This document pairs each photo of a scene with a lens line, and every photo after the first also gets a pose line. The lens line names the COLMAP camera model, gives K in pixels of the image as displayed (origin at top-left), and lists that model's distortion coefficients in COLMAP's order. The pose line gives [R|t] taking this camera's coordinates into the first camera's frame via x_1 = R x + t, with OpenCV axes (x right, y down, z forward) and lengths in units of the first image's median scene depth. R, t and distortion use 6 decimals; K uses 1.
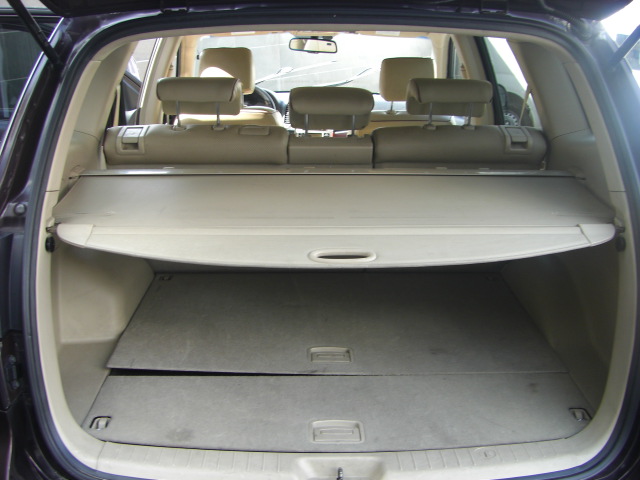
lens RADIAL K [[727.4, 0, 320.0], [0, 727.4, 240.0], [0, 0, 1]] dist [-0.248818, 0.310625]
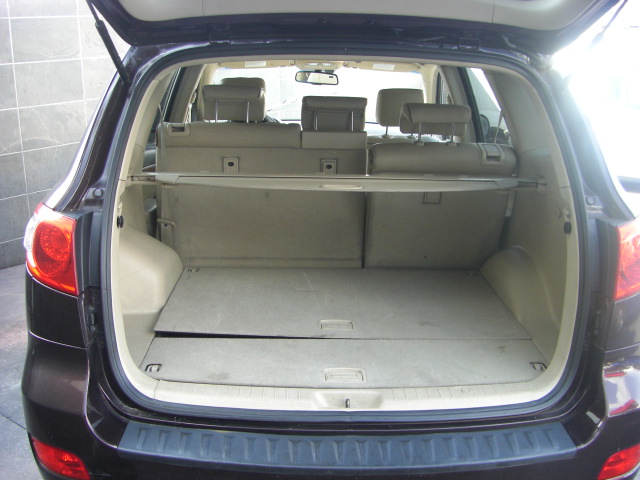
lens RADIAL K [[727.4, 0, 320.0], [0, 727.4, 240.0], [0, 0, 1]] dist [-0.248818, 0.310625]
pose [[0.999847, 0.012264, 0.012463, -0.035717], [-0.011605, 0.998600, -0.051608, 0.093174], [-0.013079, 0.051456, 0.998590, -0.262759]]
